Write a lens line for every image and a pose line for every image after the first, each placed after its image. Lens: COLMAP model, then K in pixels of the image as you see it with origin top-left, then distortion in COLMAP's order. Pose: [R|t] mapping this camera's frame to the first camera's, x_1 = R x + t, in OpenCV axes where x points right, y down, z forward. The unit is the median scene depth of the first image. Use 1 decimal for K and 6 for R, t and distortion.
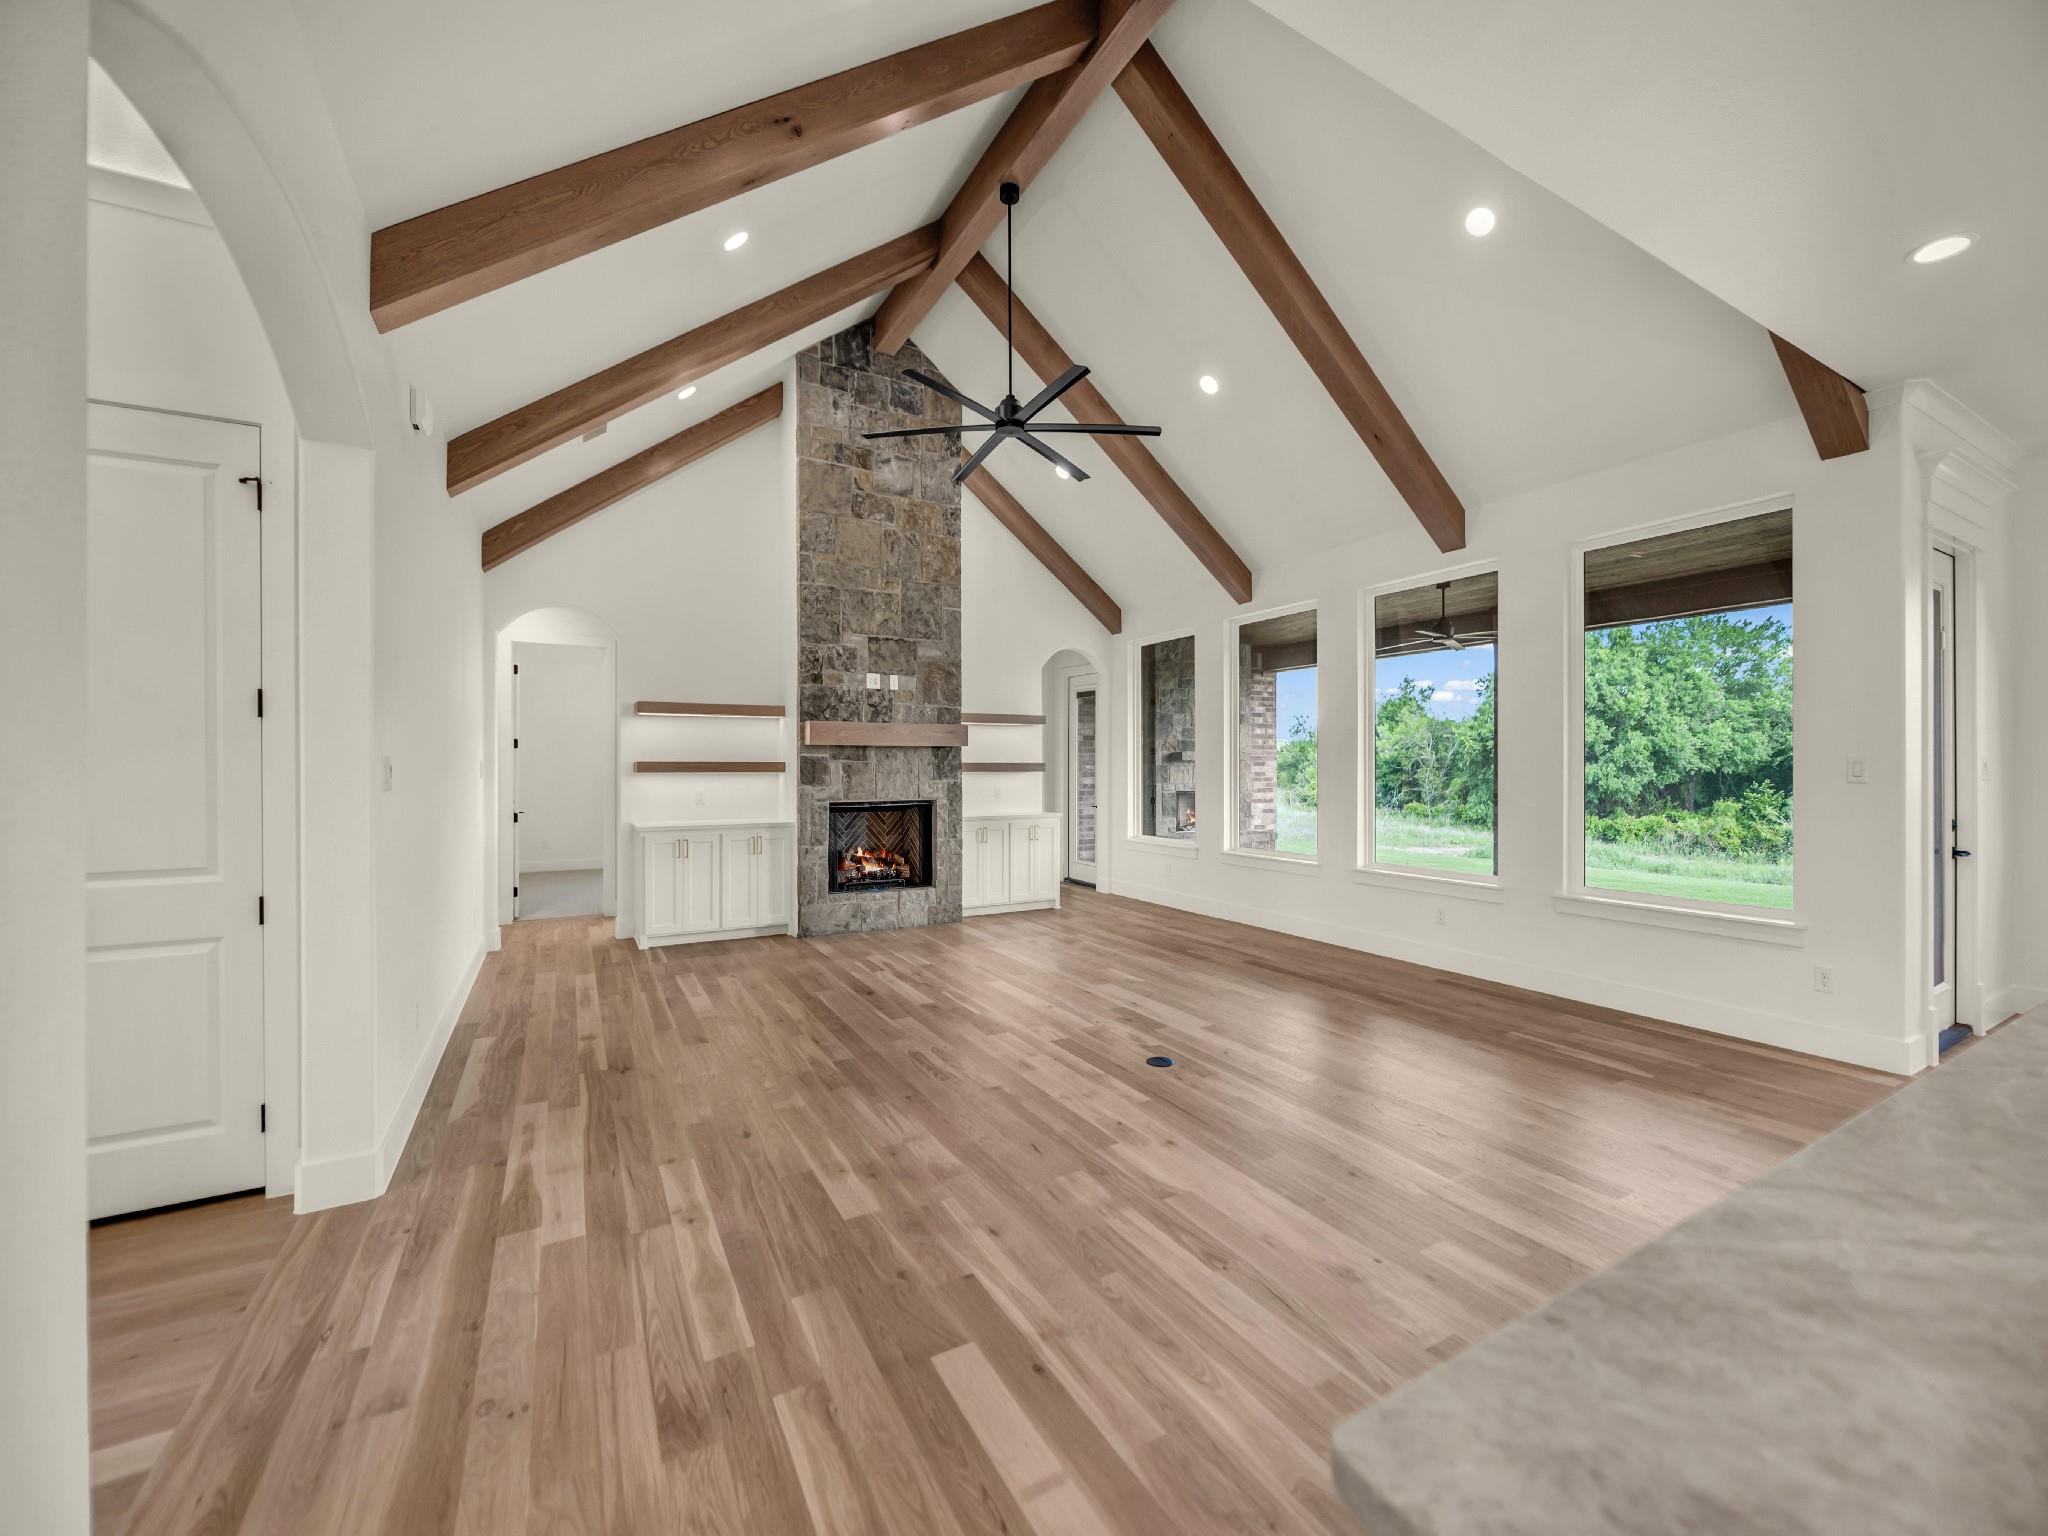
lens RADIAL K [[823.2, 0, 1040.6], [0, 823.2, 767.1], [0, 0, 1]] dist [-0.002066, -0.001191]
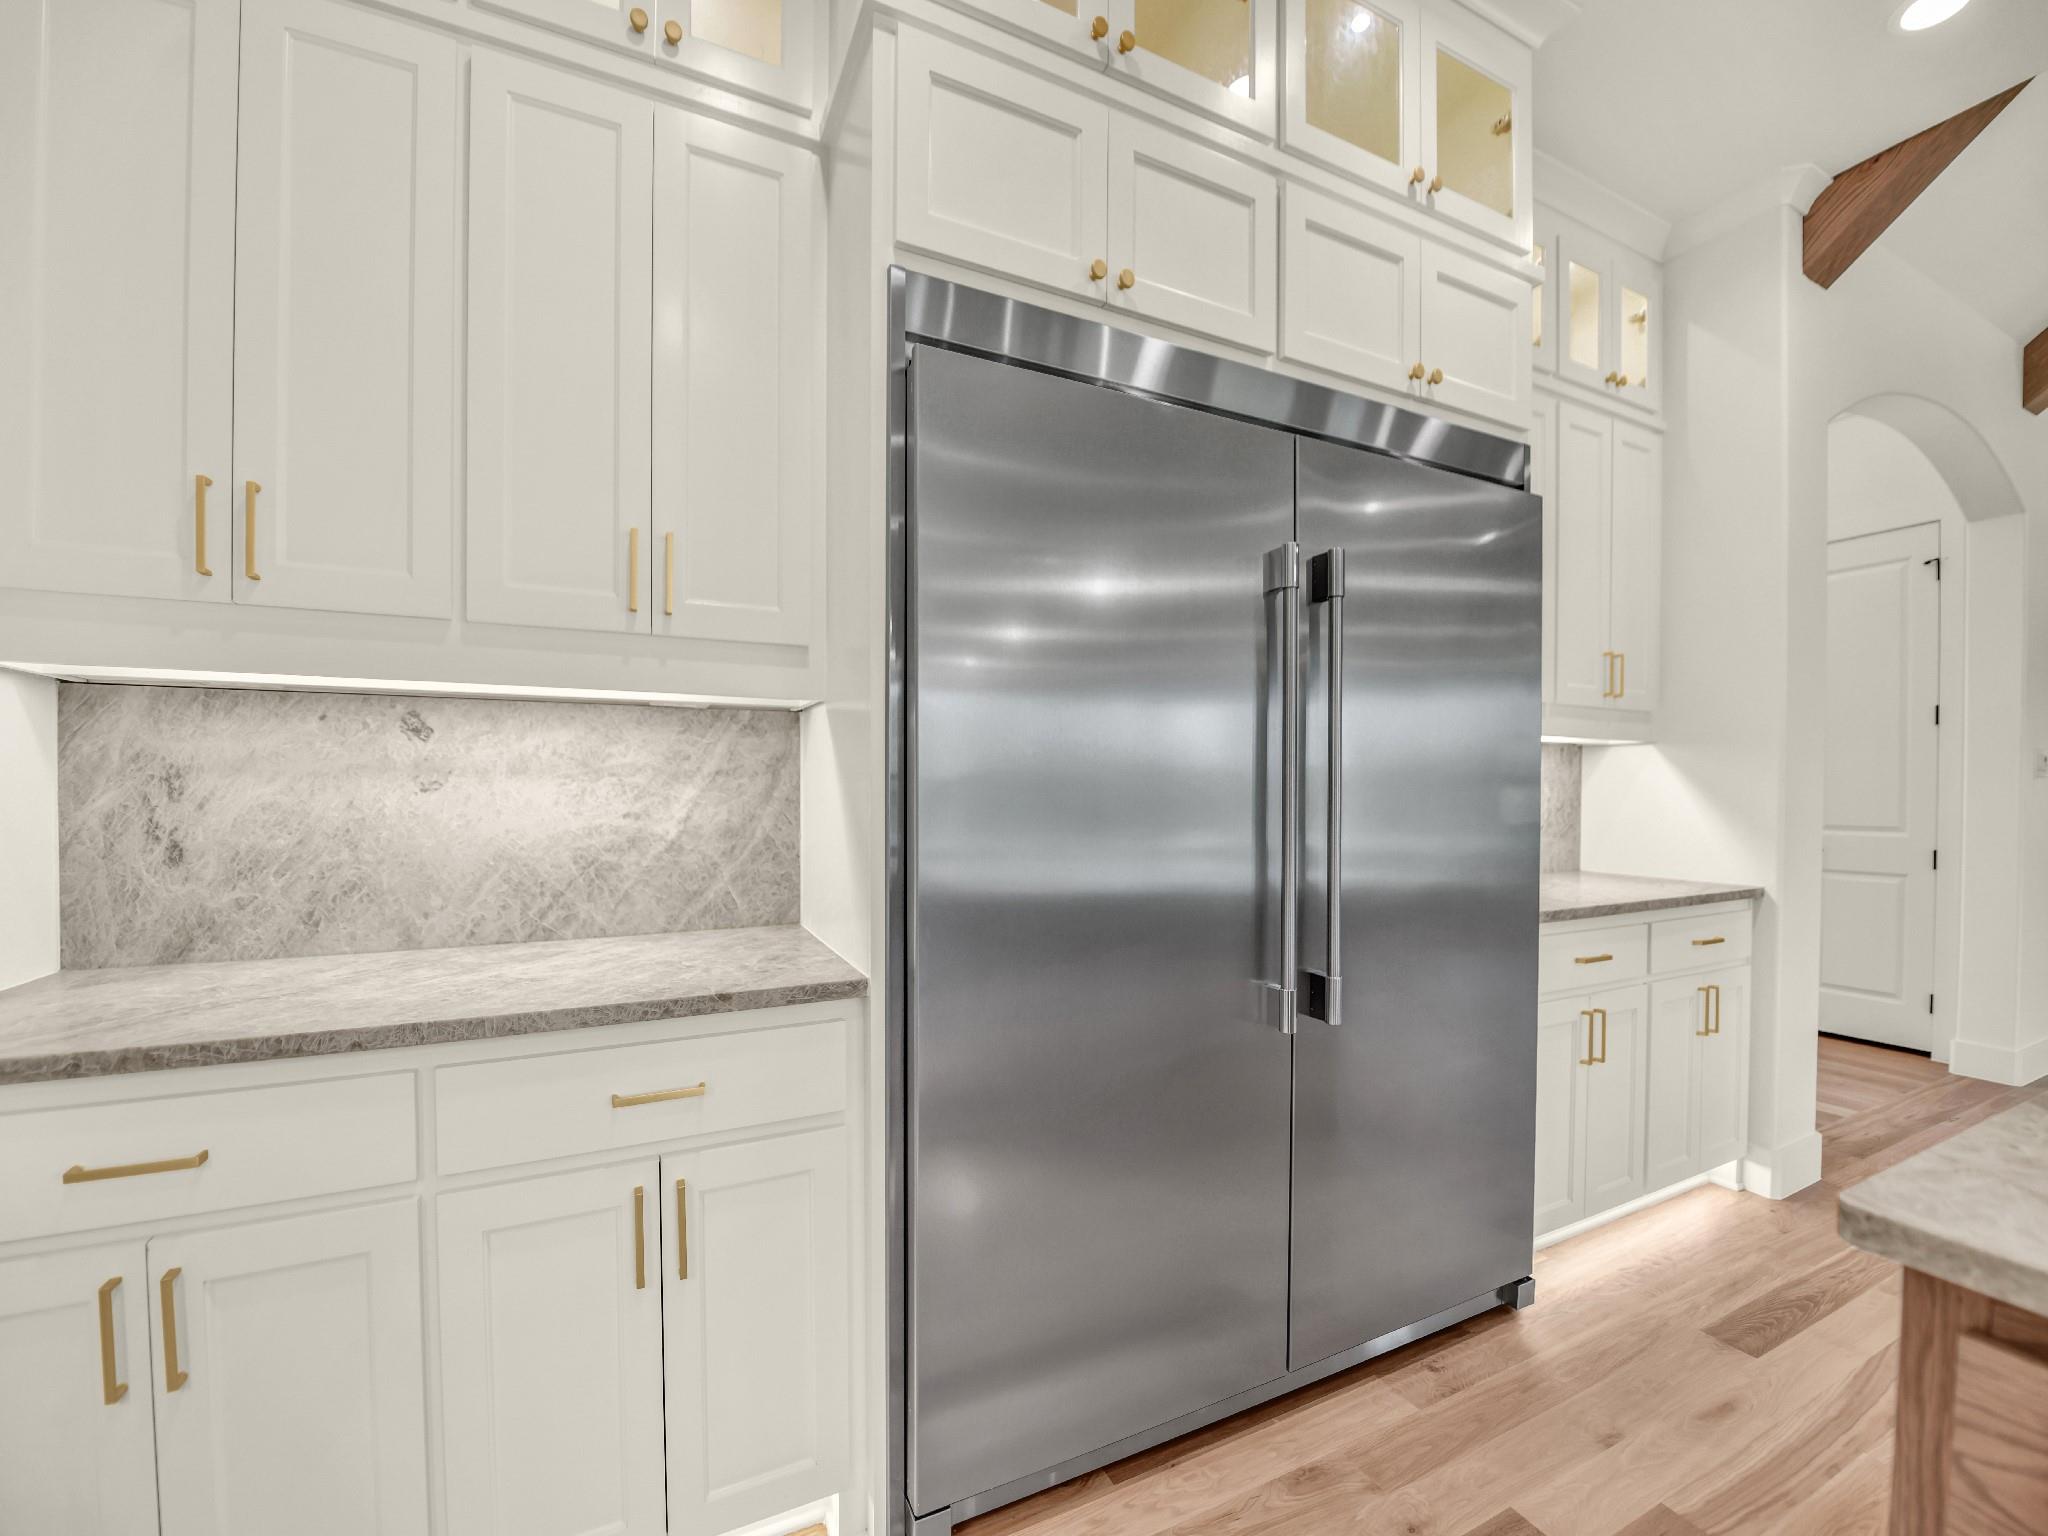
lens RADIAL K [[823.2, 0, 1044.0], [0, 823.2, 797.6], [0, 0, 1]] dist [-0.002066, -0.001191]
pose [[-0.049719, 0.024001, -0.998475, 0.214834], [-0.009394, 0.999656, 0.024497, 0.020165], [0.998719, 0.010598, -0.049476, -0.186471]]
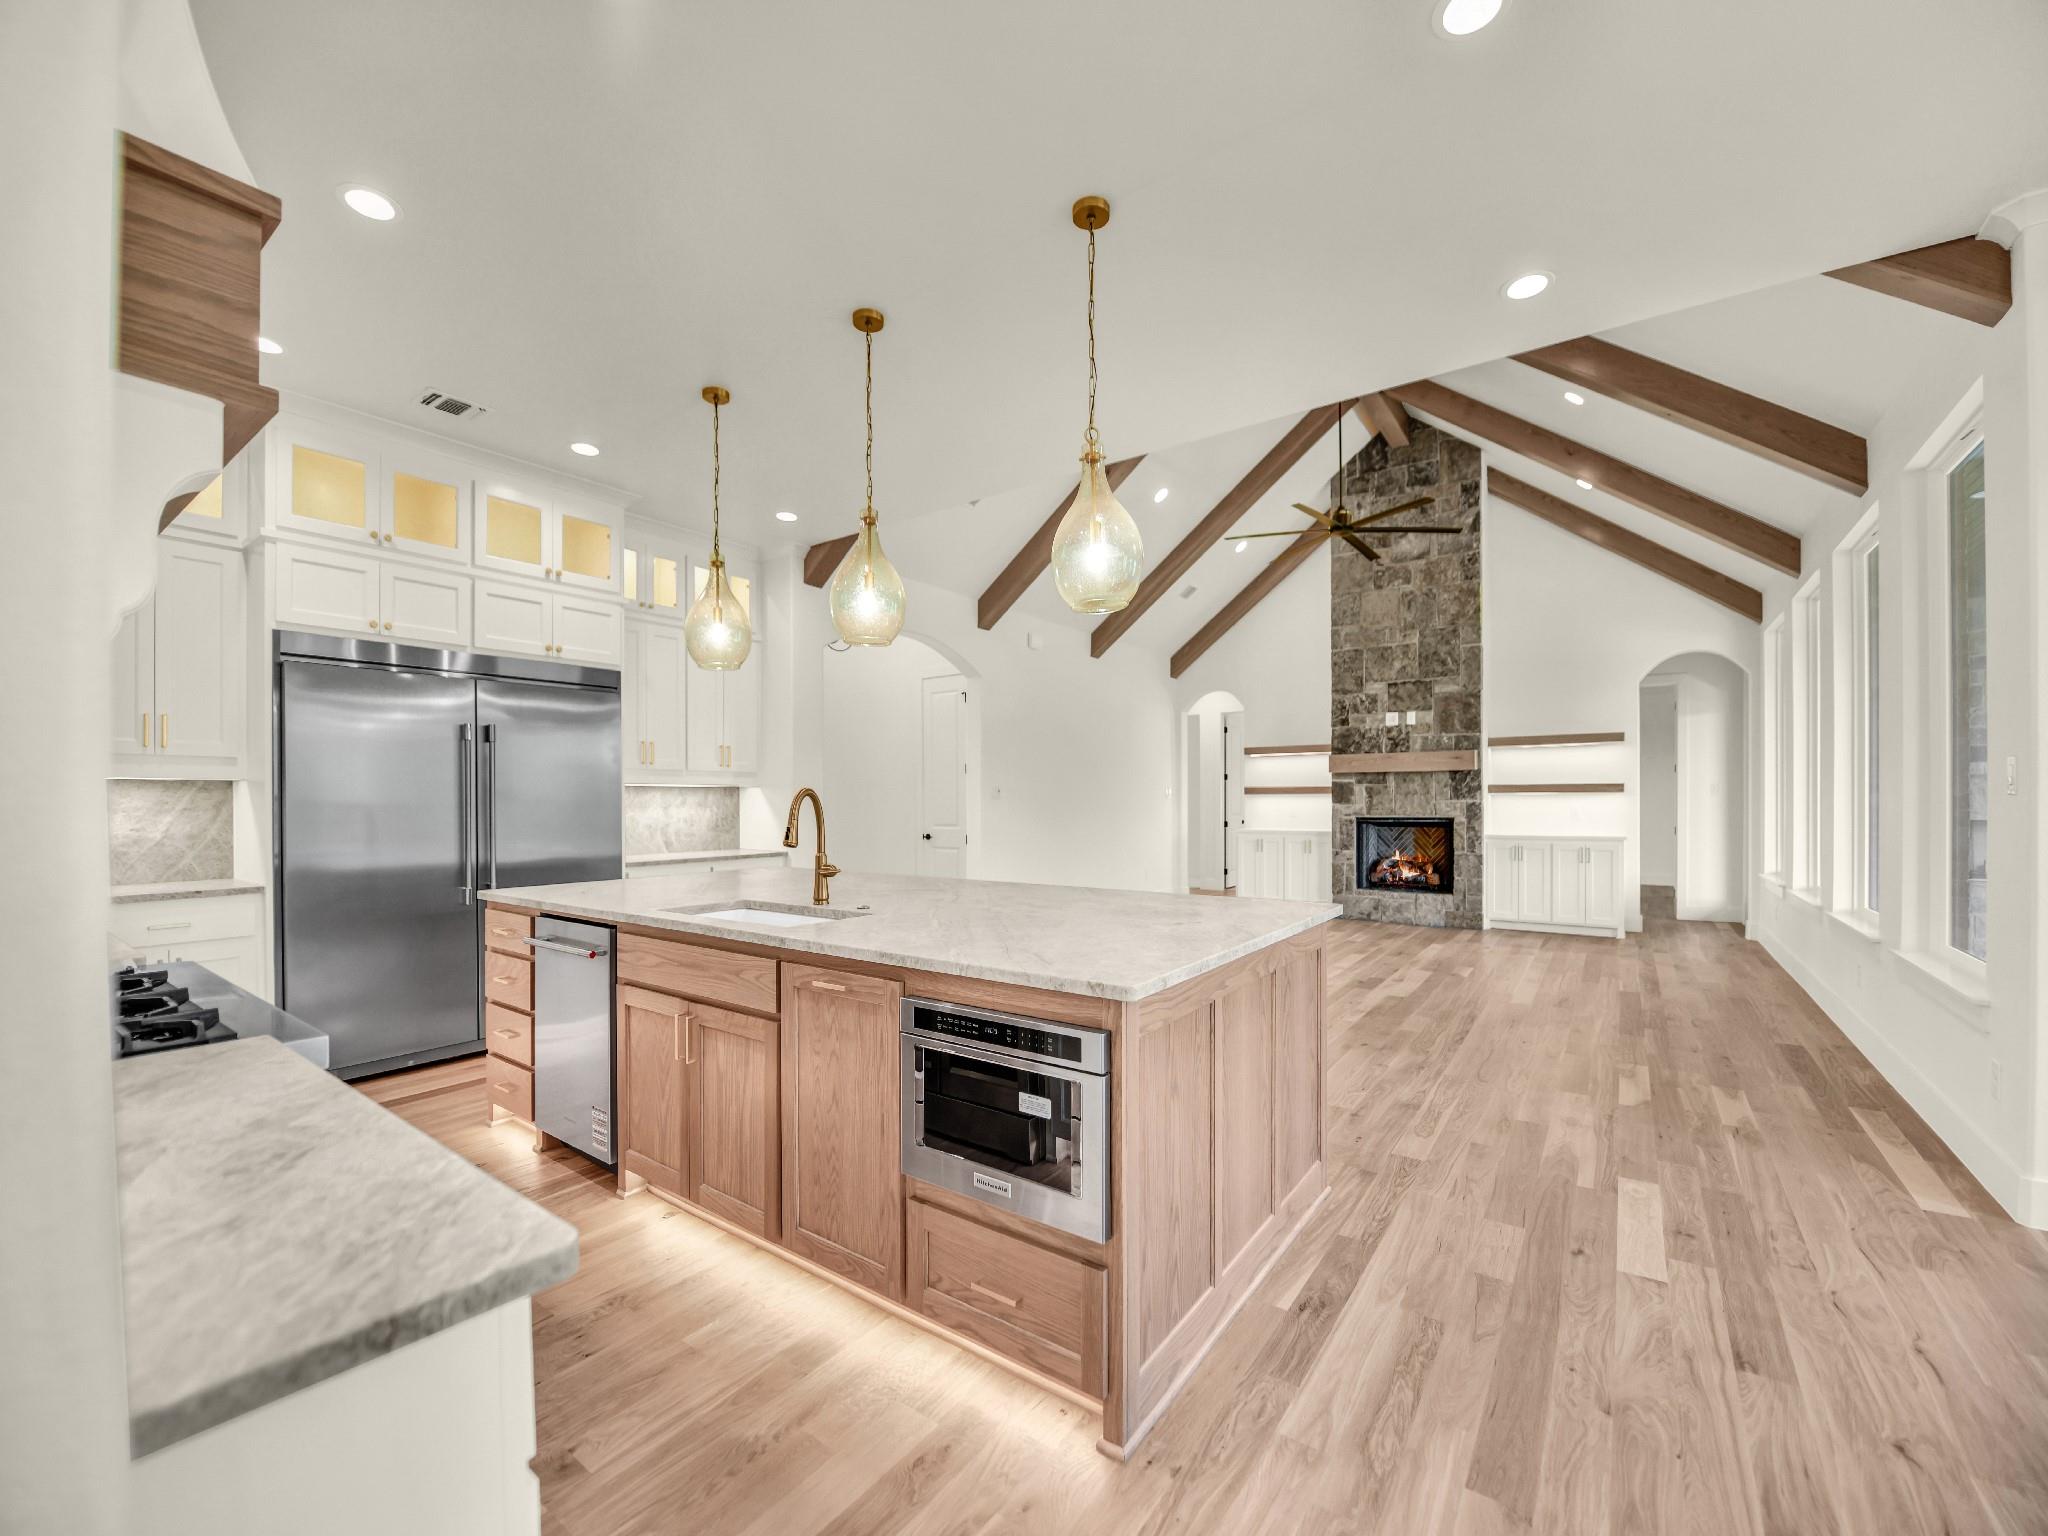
lens RADIAL K [[823.2, 0, 1002.5], [0, 823.2, 798.6], [0, 0, 1]] dist [-0.002066, -0.001191]
pose [[0.399019, -0.000751, -0.916942, 0.682015], [0.001484, 0.999999, -0.000173, 0.013182], [0.916941, -0.001292, 0.399020, -0.018707]]
